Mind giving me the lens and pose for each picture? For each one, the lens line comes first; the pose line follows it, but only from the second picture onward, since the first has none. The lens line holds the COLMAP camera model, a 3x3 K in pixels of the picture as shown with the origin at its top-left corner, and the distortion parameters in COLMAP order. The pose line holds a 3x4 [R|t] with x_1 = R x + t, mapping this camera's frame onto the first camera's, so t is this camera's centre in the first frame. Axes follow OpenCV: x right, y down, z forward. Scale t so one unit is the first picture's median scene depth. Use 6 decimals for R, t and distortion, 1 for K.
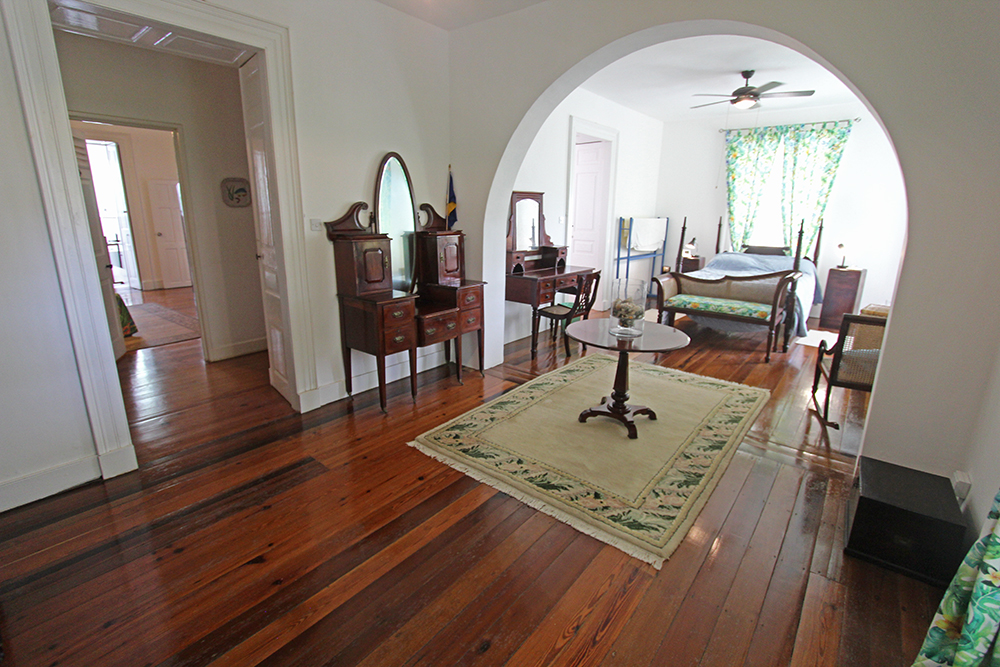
lens RADIAL K [[457.7, 0, 500.9], [0, 457.7, 329.7], [0, 0, 1]] dist [-0.004924, -0.000705]
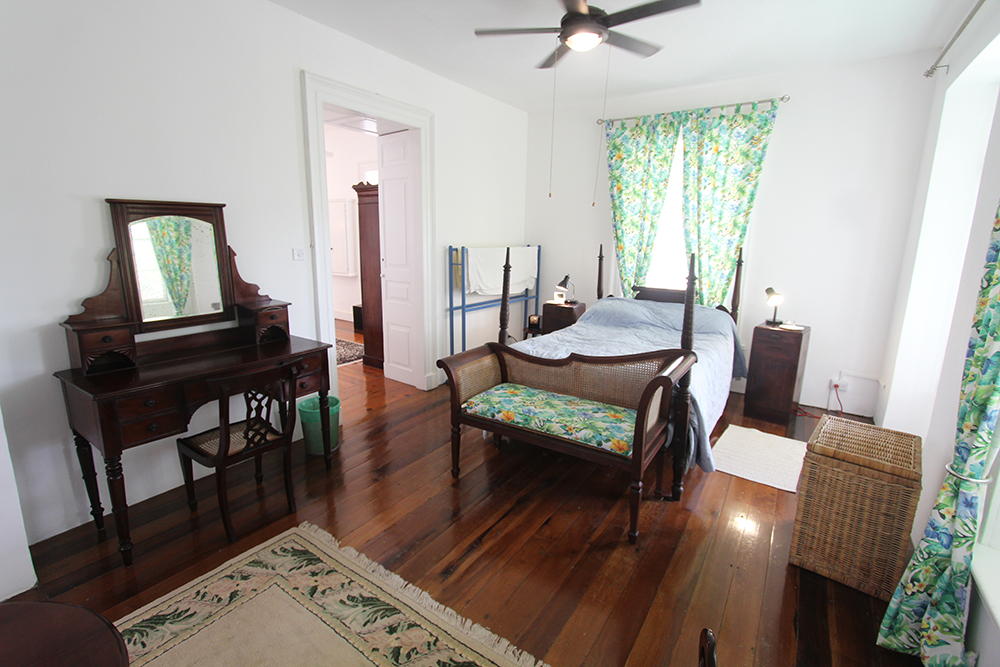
lens RADIAL K [[457.7, 0, 496.4], [0, 457.7, 330.5], [0, 0, 1]] dist [-0.004924, -0.000705]
pose [[0.996580, -0.017284, 0.080801, 0.294640], [0.020918, 0.998797, -0.044343, -0.102386], [-0.079937, 0.045881, 0.995743, 0.375174]]
